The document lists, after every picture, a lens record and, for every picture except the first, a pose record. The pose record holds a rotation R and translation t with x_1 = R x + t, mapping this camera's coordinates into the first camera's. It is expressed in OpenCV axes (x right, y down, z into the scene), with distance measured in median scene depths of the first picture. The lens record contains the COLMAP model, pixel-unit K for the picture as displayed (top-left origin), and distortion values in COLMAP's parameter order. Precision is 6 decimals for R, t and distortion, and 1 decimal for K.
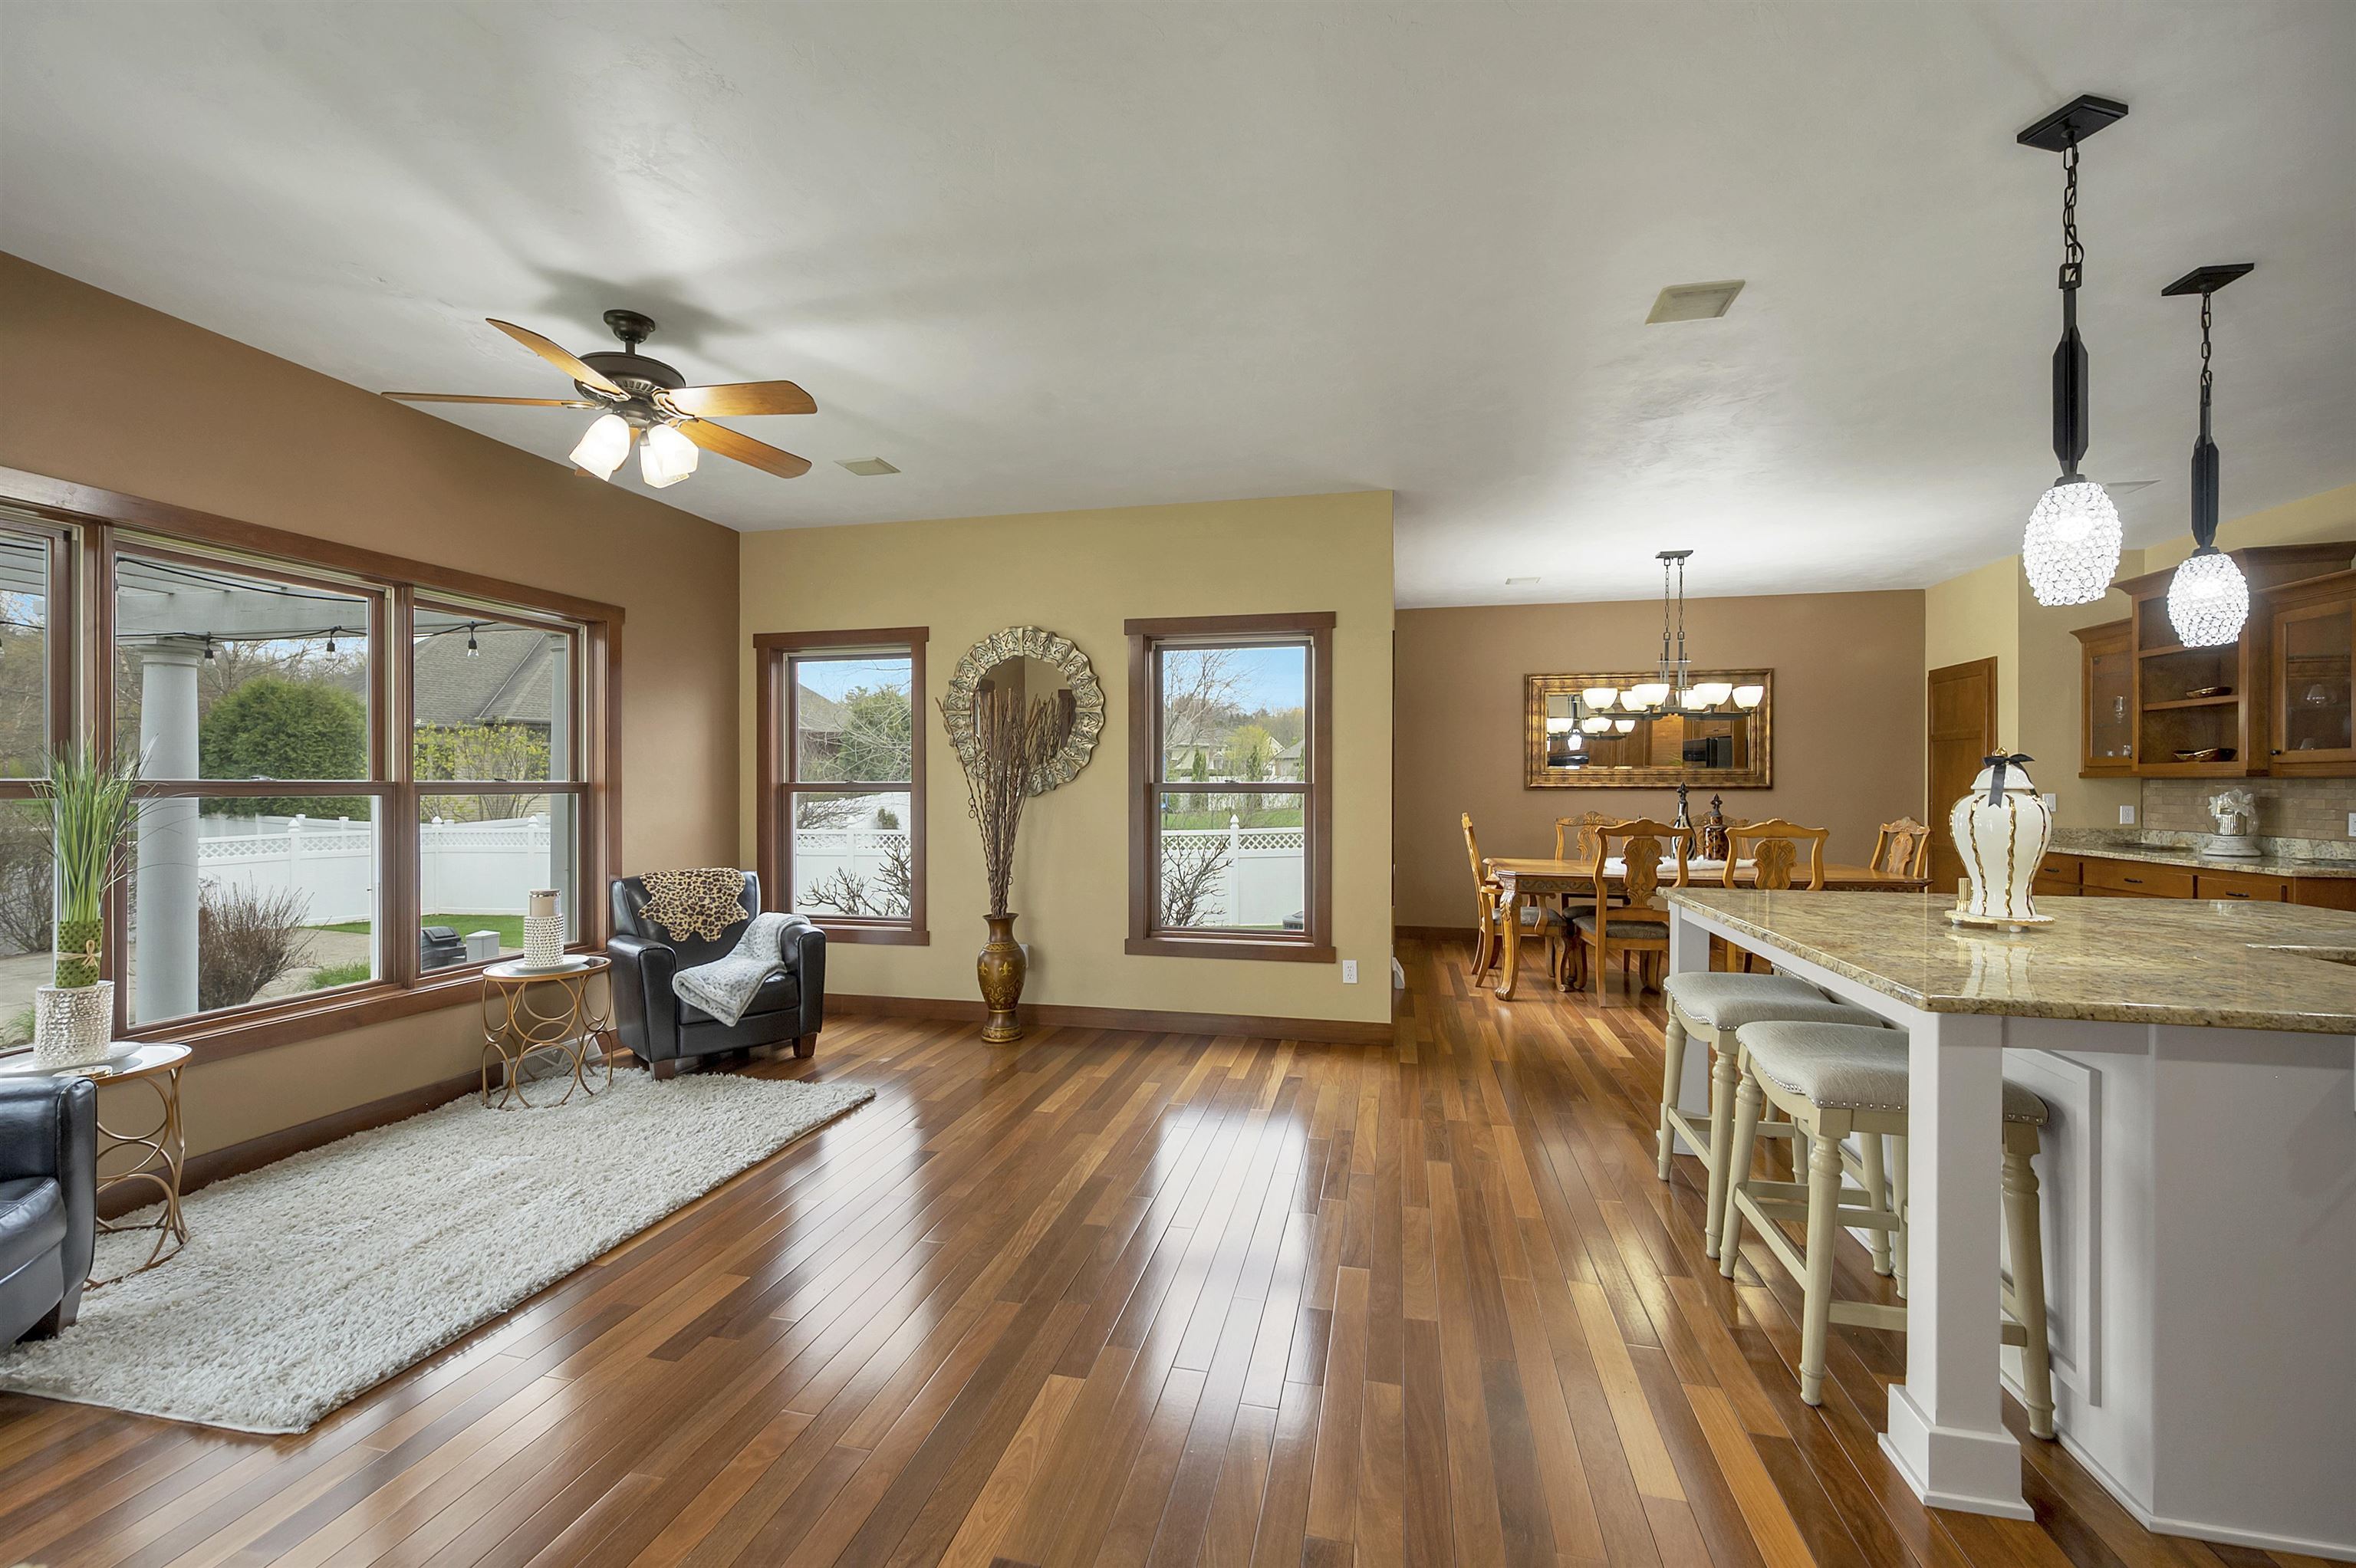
lens RADIAL K [[950.2, 0, 1178.9], [0, 950.2, 778.9], [0, 0, 1]] dist [-0.000207, 0.000168]
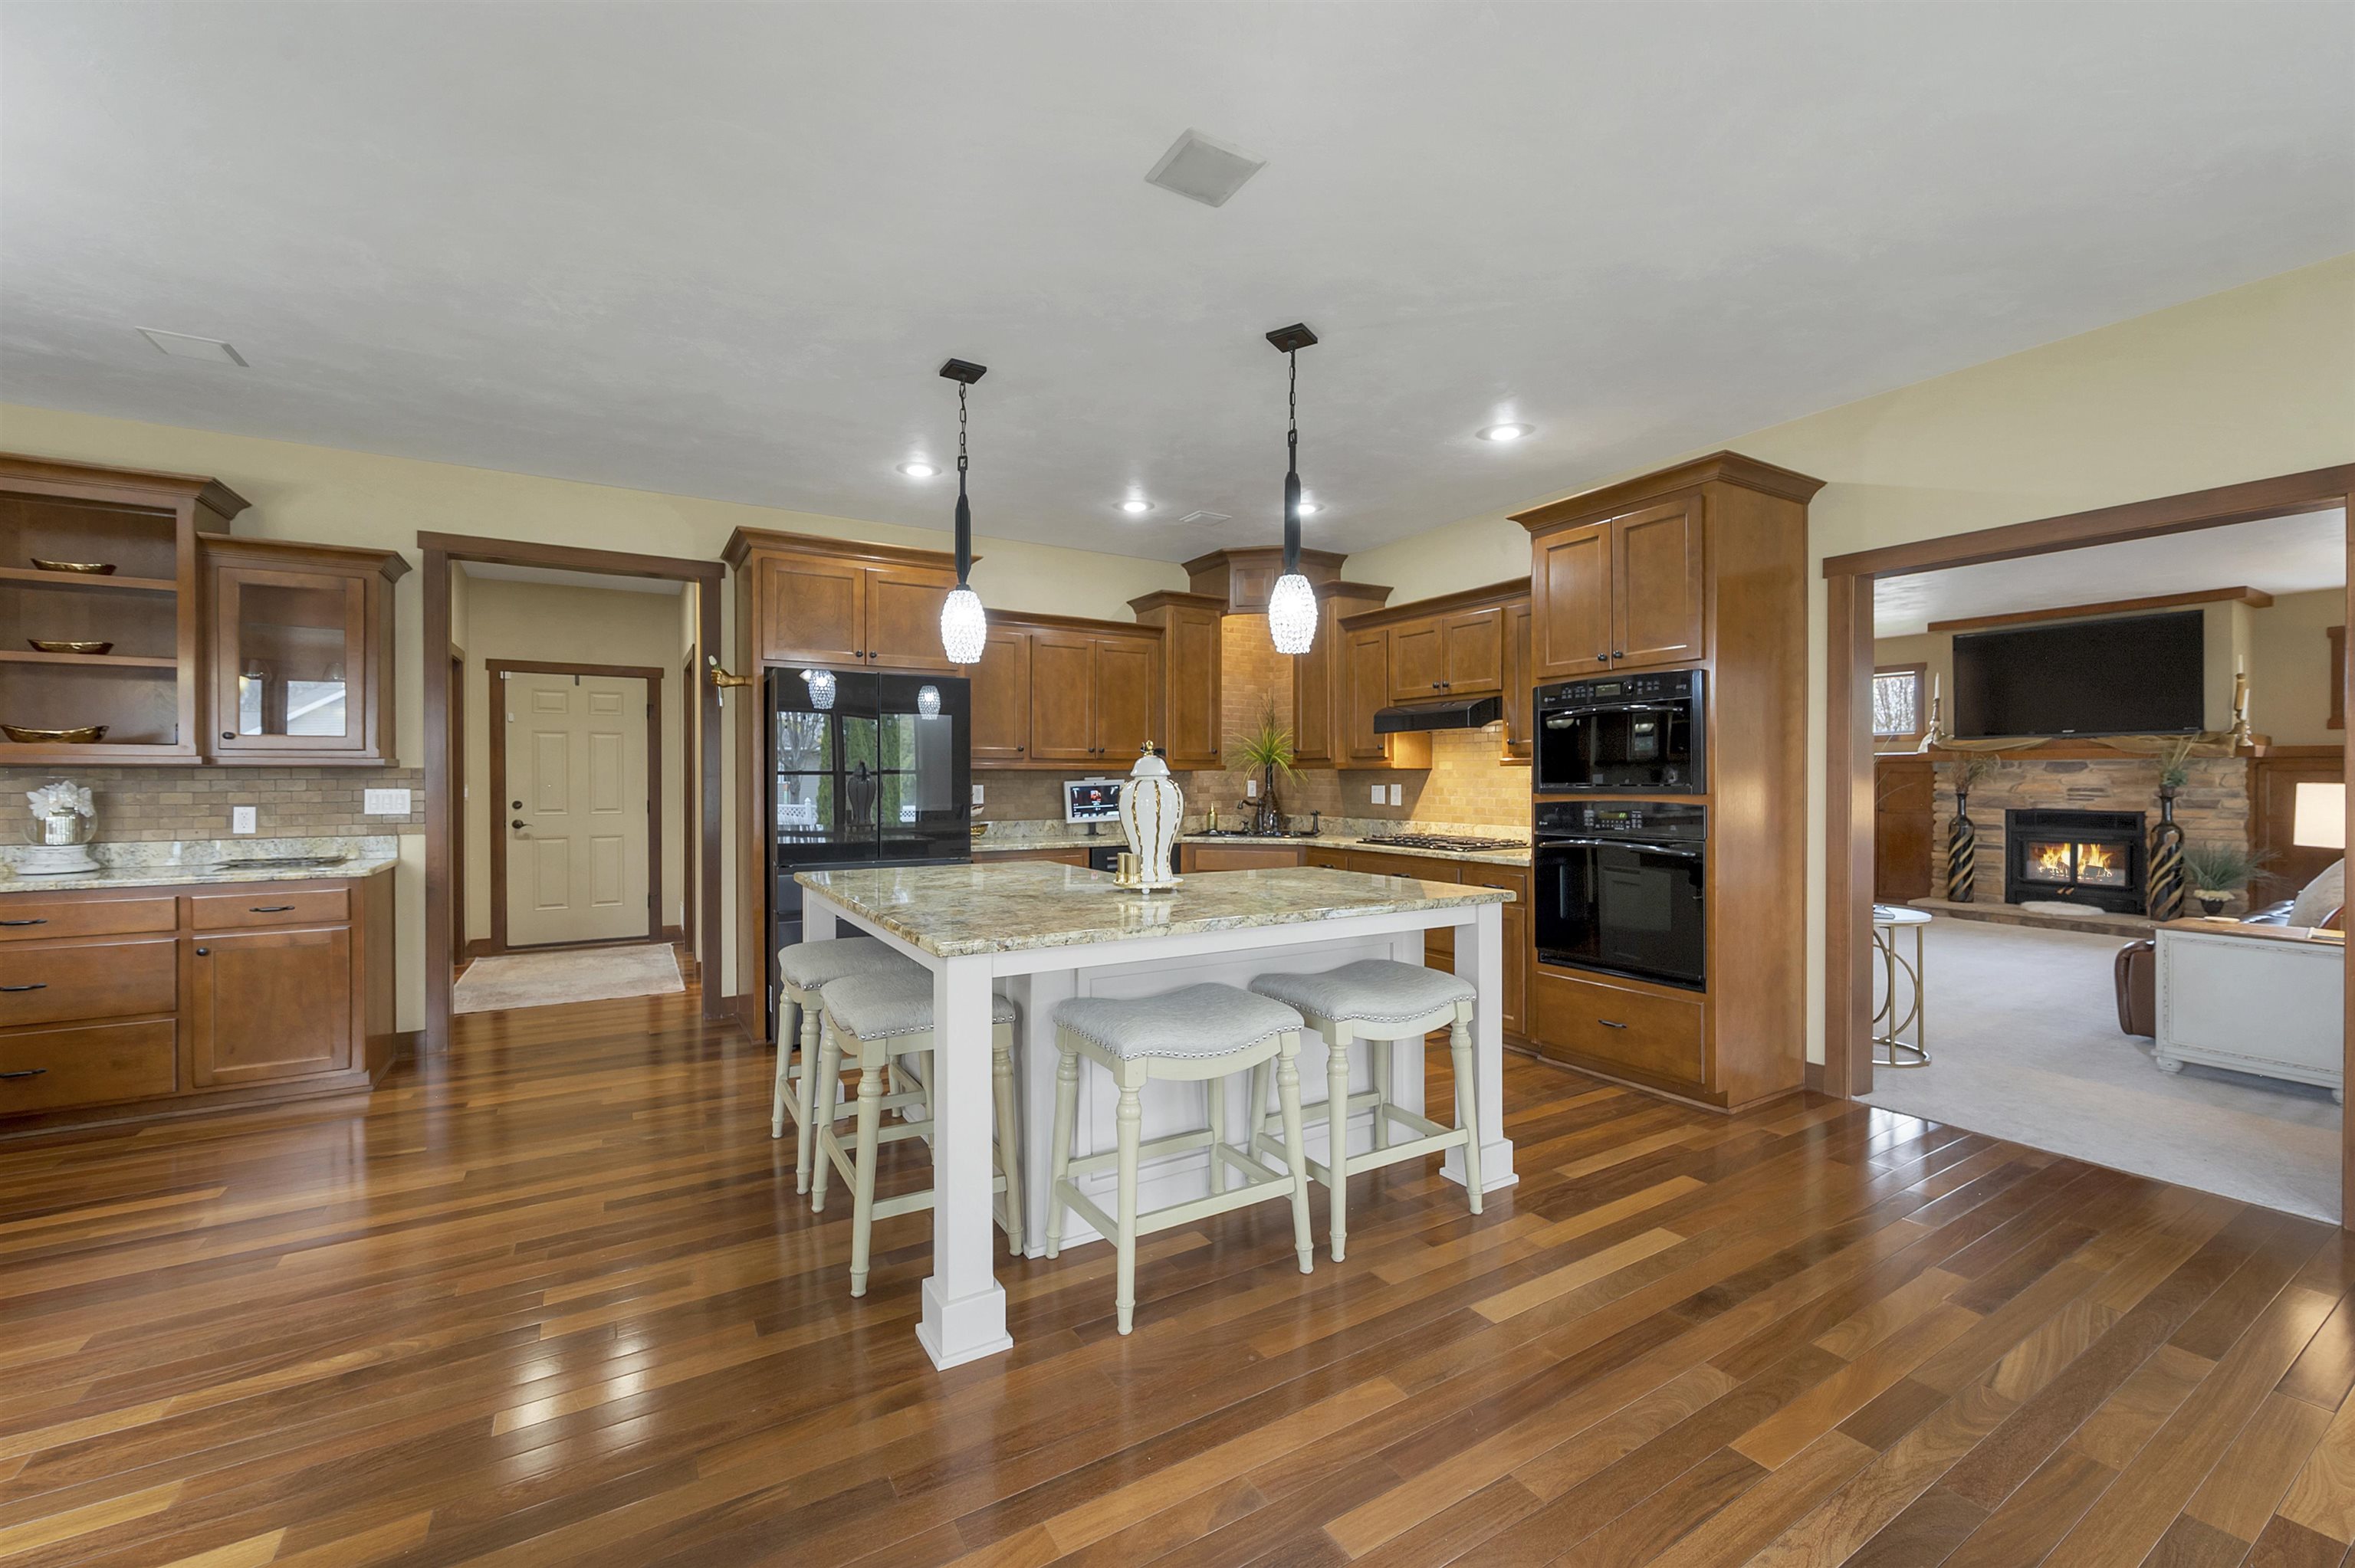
lens RADIAL K [[949.8, 0, 1178.4], [0, 949.8, 778.9], [0, 0, 1]] dist [-0.000207, 0.000168]
pose [[-0.691600, 0.002791, 0.722276, -0.012220], [-0.000125, 0.999992, -0.003984, 0.011693], [-0.722281, -0.002846, -0.691594, 0.876972]]
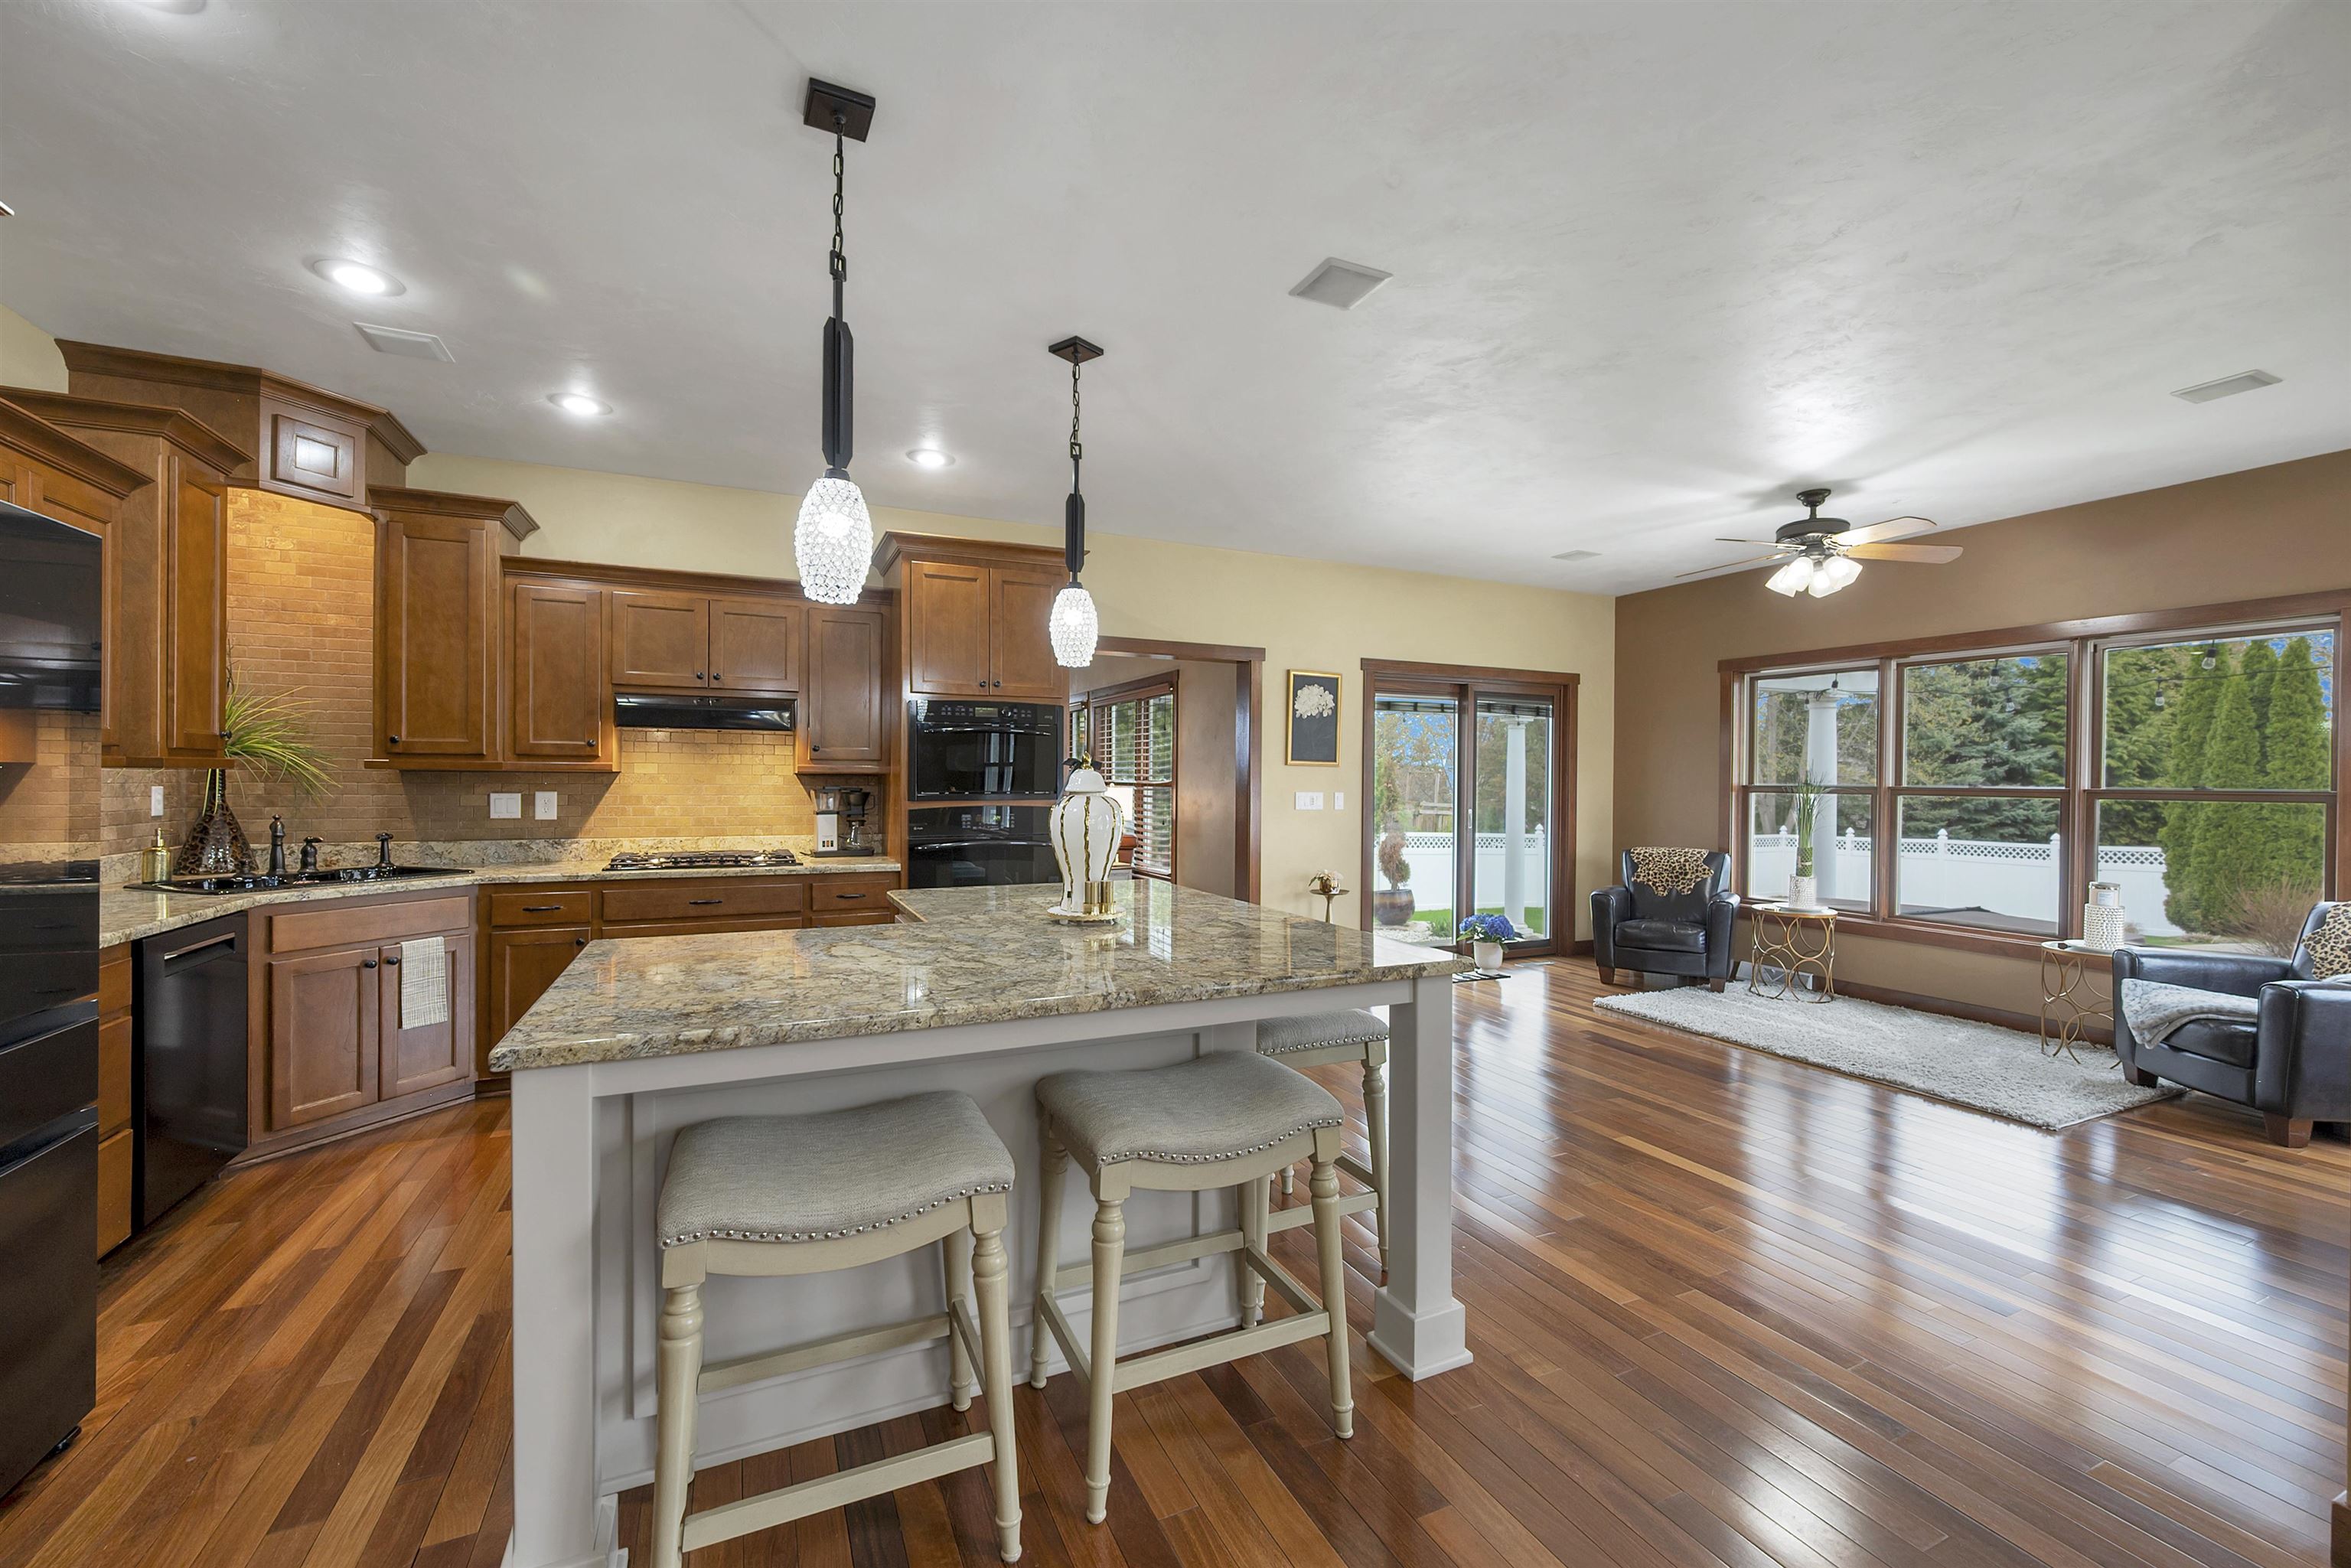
lens RADIAL K [[948.3, 0, 1176.4], [0, 948.3, 778.9], [0, 0, 1]] dist [-0.000207, 0.000168]
pose [[-0.786028, -0.004524, -0.618174, 0.714093], [-0.004683, 0.999988, -0.001363, 0.000728], [0.618173, 0.001824, -0.786040, 0.920593]]
